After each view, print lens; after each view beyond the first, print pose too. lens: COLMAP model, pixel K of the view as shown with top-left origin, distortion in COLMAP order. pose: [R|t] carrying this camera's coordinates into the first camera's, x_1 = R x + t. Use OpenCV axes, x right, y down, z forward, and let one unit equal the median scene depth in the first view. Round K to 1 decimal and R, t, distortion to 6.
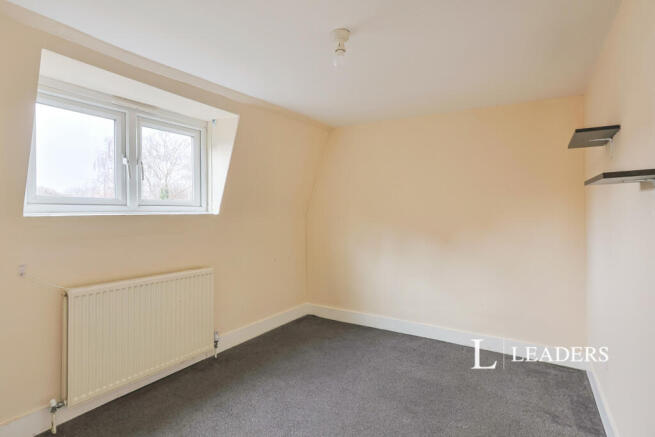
lens RADIAL K [[327.0, 0, 324.4], [0, 327.0, 219.1], [0, 0, 1]] dist [-0.012879, 0.000517]
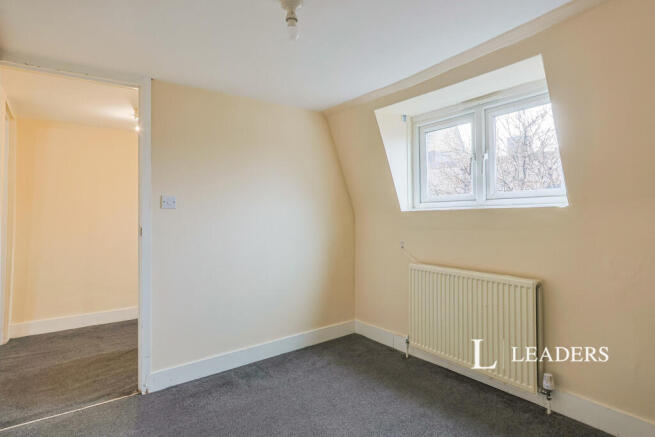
lens RADIAL K [[327.0, 0, 324.7], [0, 327.0, 213.0], [0, 0, 1]] dist [-0.012879, 0.000517]
pose [[-0.323022, 0.010268, -0.946336, 0.543173], [0.003789, 0.999947, 0.009556, -0.012682], [0.946384, -0.000499, -0.323044, 0.885171]]
